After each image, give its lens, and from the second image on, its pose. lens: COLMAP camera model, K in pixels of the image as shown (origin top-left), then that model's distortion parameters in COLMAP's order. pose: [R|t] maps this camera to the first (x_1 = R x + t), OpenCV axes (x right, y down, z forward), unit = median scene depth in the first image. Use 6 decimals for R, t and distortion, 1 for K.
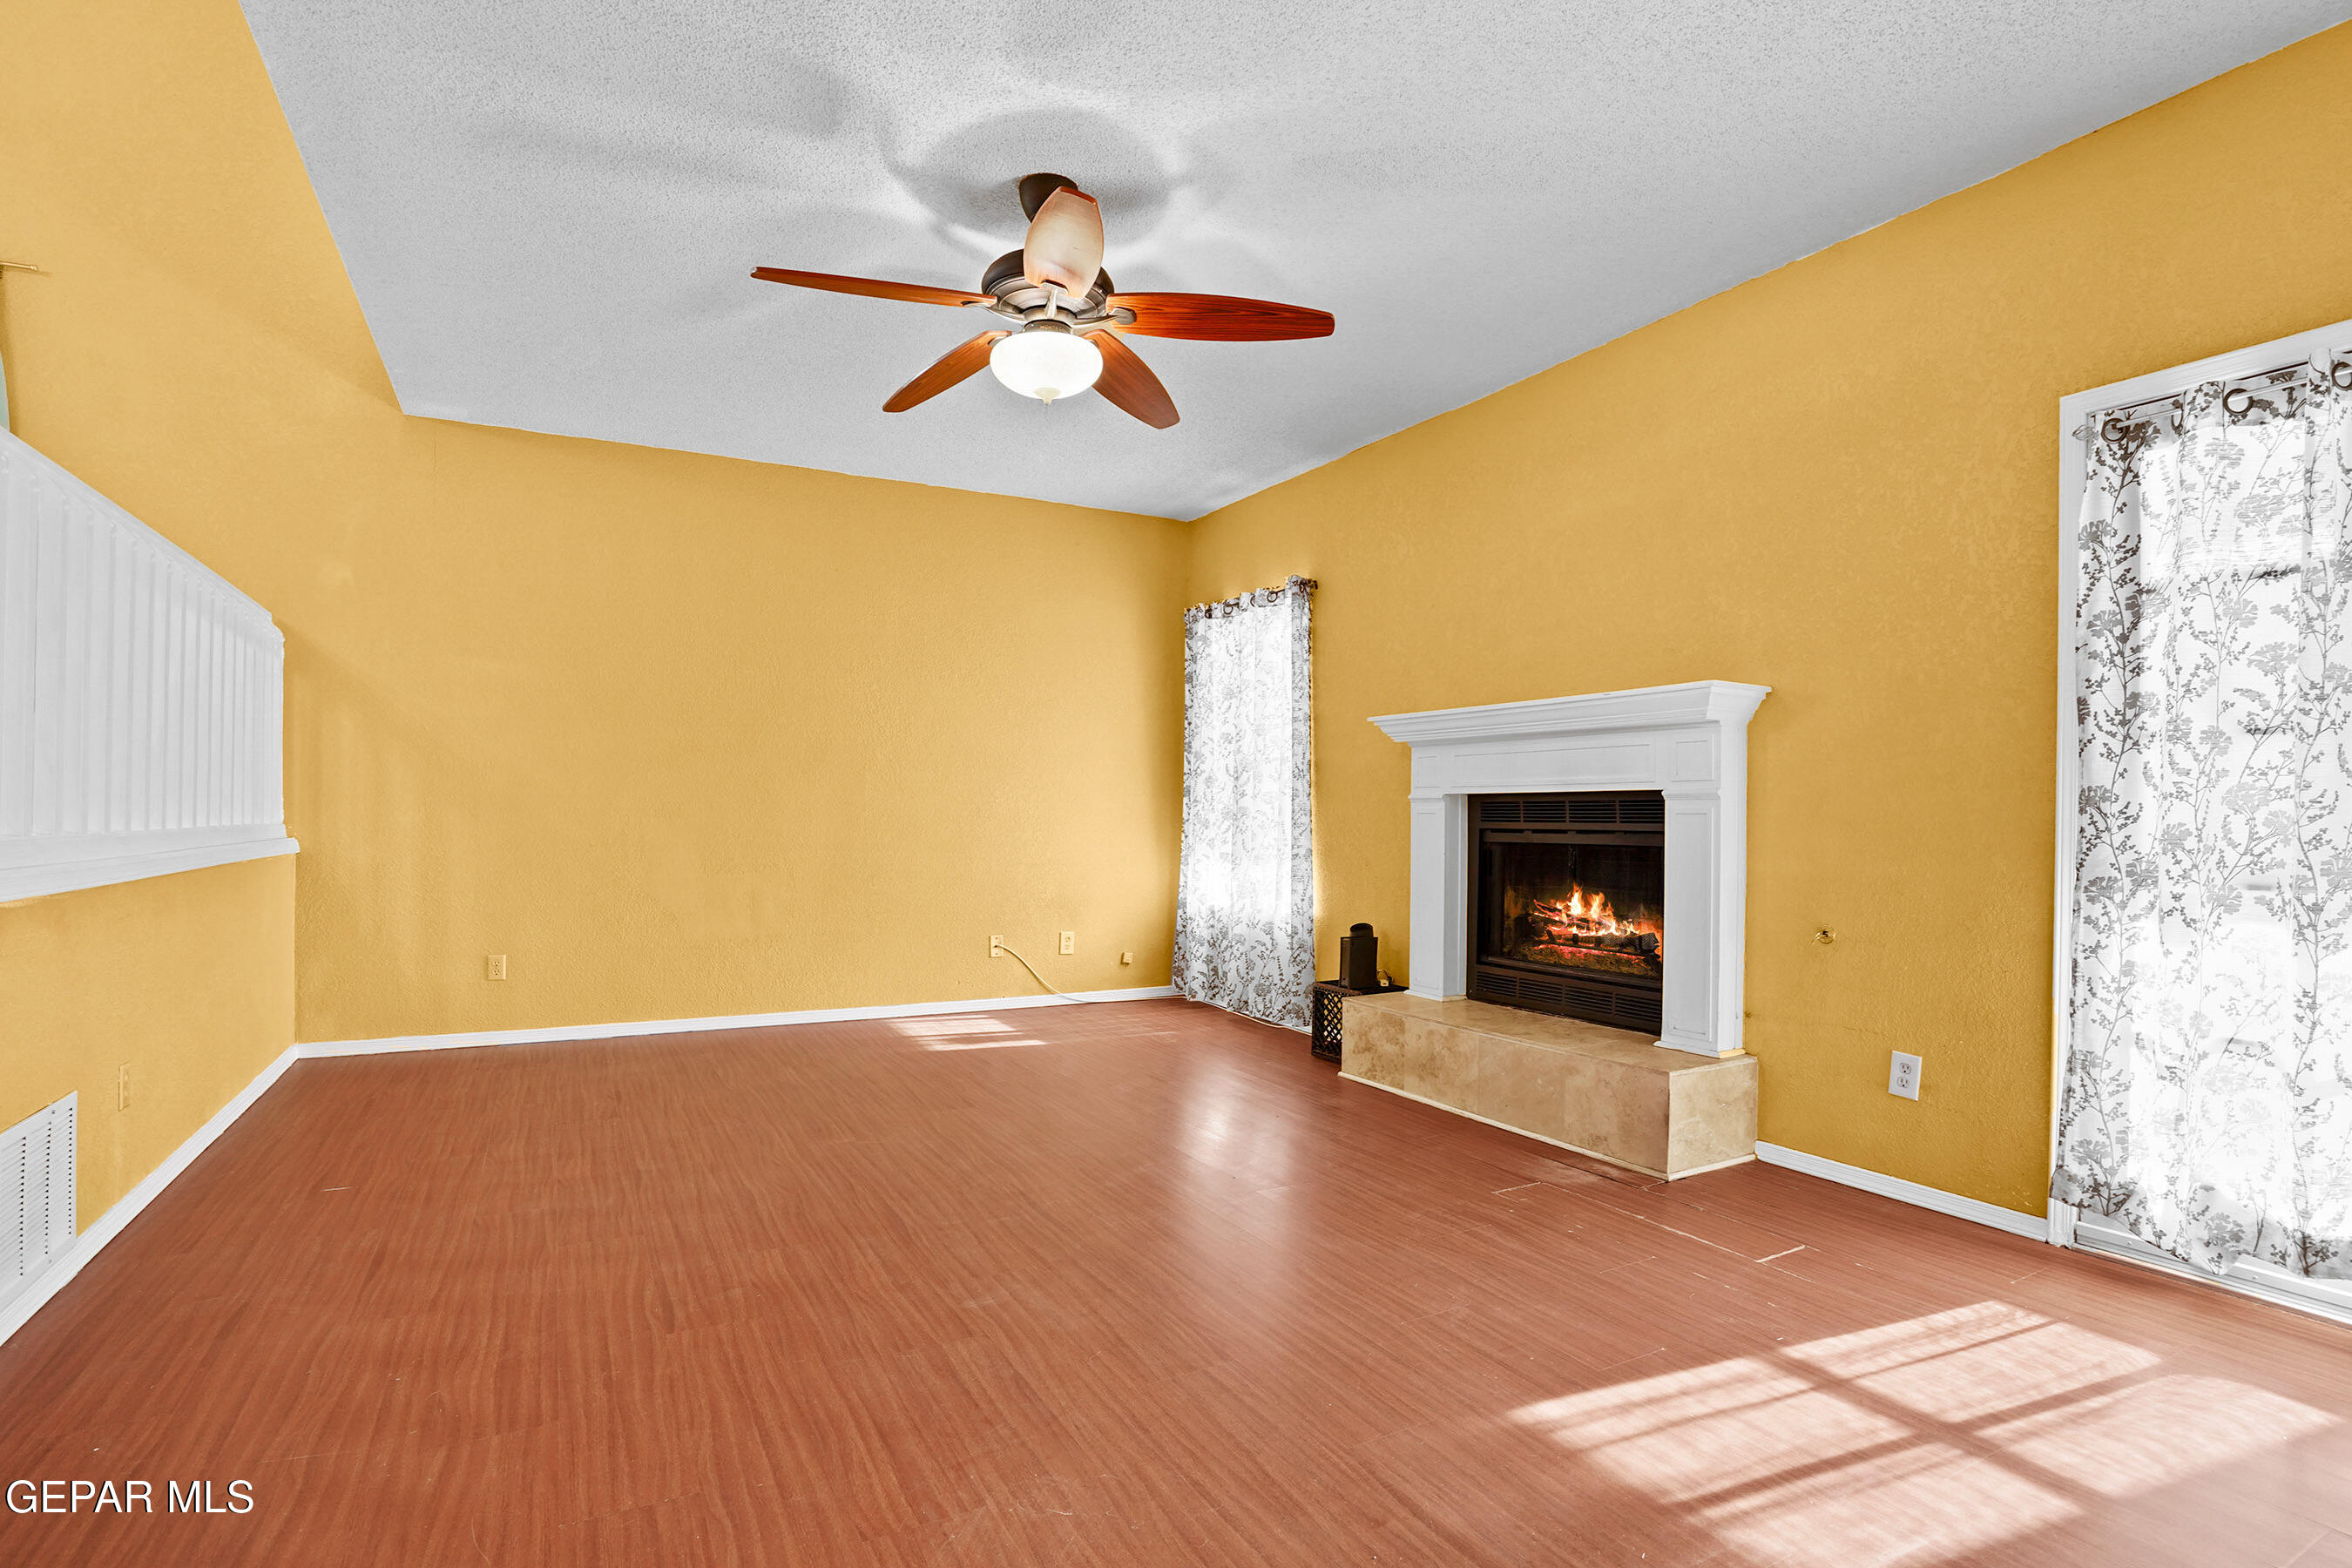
lens RADIAL K [[1150.7, 0, 1172.8], [0, 1150.7, 823.6], [0, 0, 1]] dist [0.001196, 0.000363]
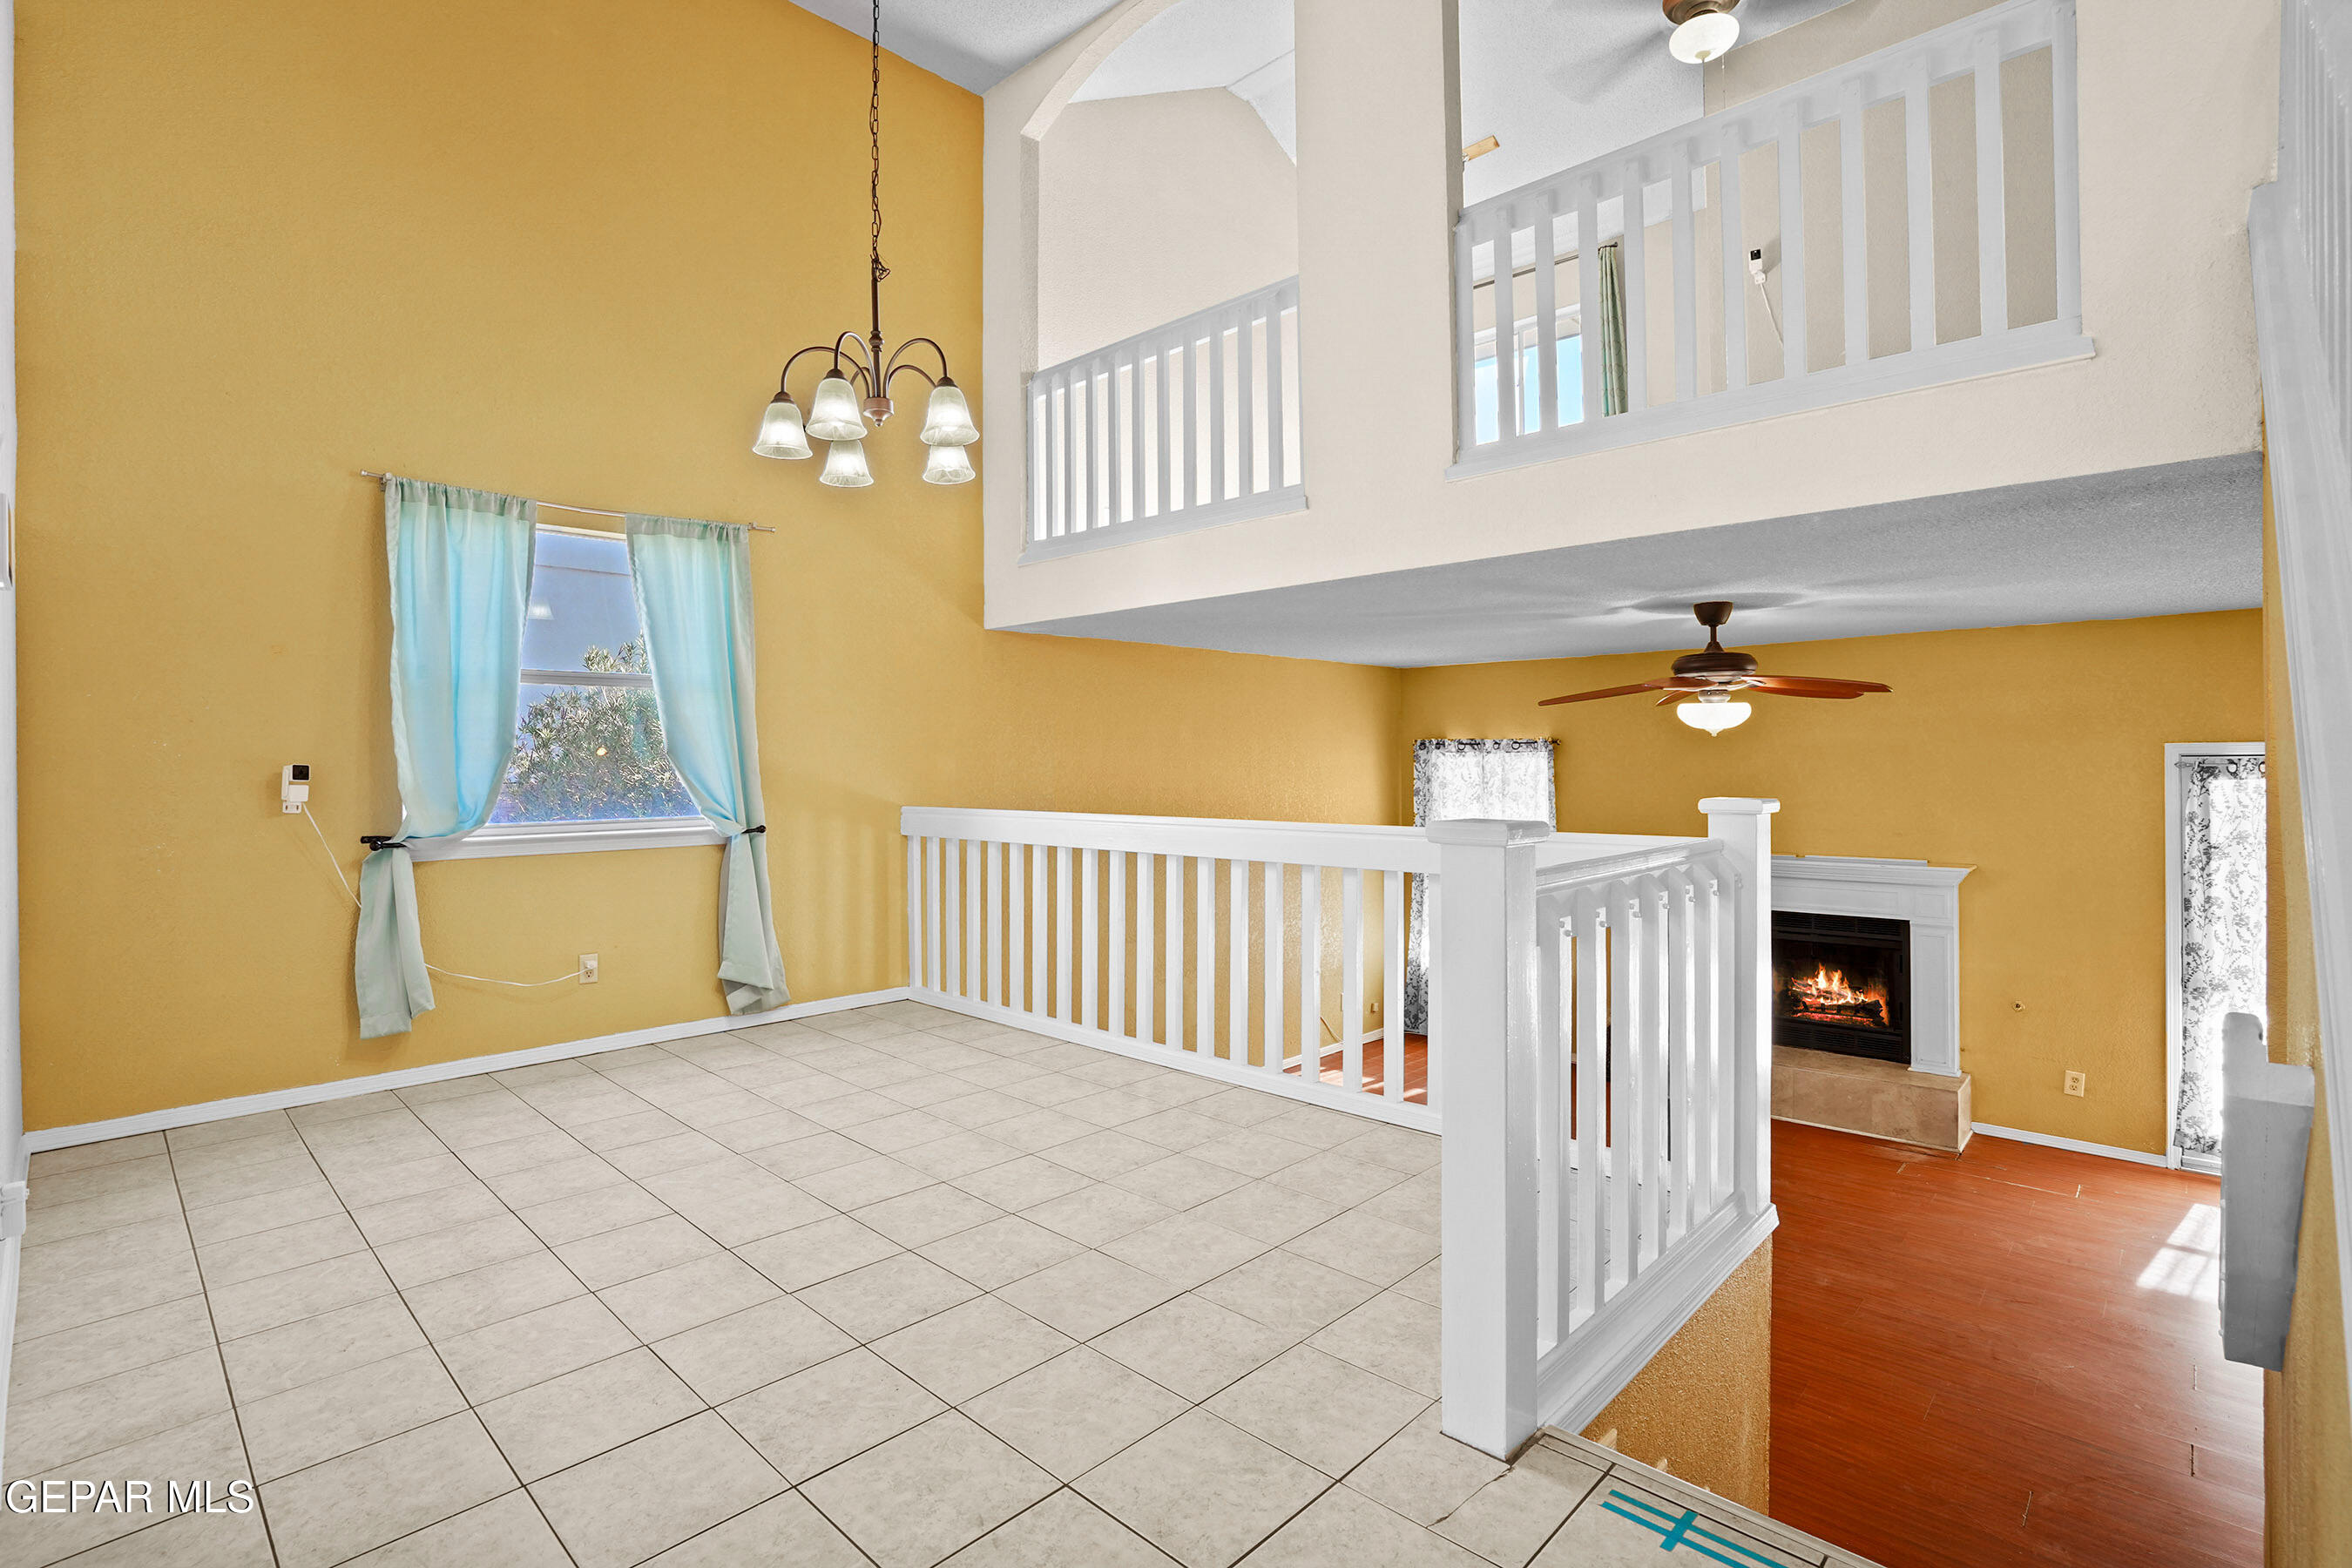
lens RADIAL K [[1114.6, 0, 1187.5], [0, 1114.6, 777.3], [0, 0, 1]] dist [-0.013581, 0.018221]
pose [[0.947672, -0.017473, 0.318766, -1.352538], [0.016597, 0.999847, 0.005462, -0.326247], [-0.318813, 0.000114, 0.947818, -0.270836]]
